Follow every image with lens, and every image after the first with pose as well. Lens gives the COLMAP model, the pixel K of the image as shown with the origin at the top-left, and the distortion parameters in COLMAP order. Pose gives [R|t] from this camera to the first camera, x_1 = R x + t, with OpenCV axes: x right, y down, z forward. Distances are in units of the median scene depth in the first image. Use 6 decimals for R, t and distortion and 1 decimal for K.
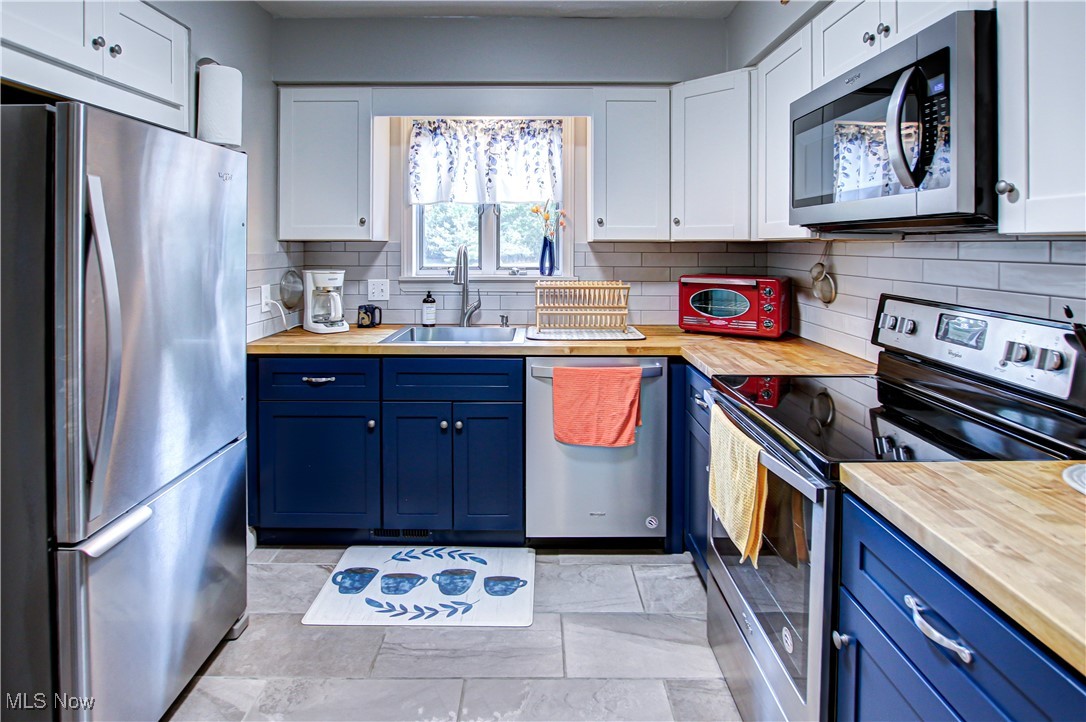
lens RADIAL K [[551.5, 0, 599.6], [0, 551.5, 243.9], [0, 0, 1]] dist [-0.023585, 0.001223]
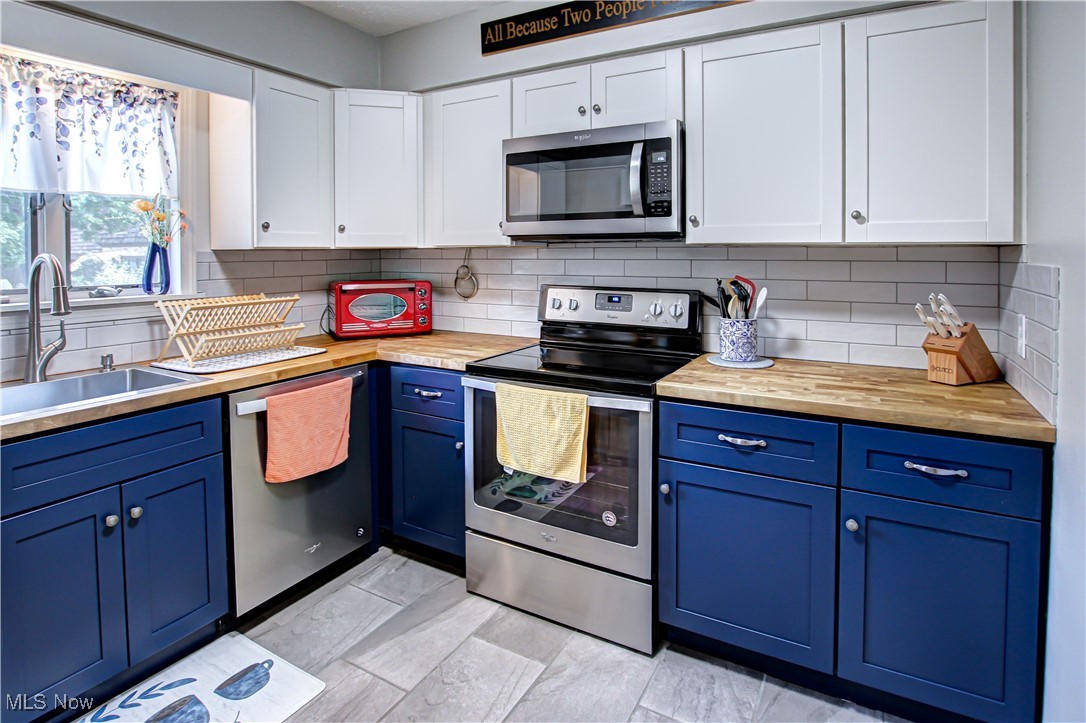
lens RADIAL K [[545.7, 0, 518.4], [0, 545.7, 256.7], [0, 0, 1]] dist [-0.021872, 0.001065]
pose [[0.544325, -0.013412, 0.838767, -0.549313], [0.007255, 0.999910, 0.011281, 0.001026], [-0.838843, -0.000056, 0.544374, 0.220503]]
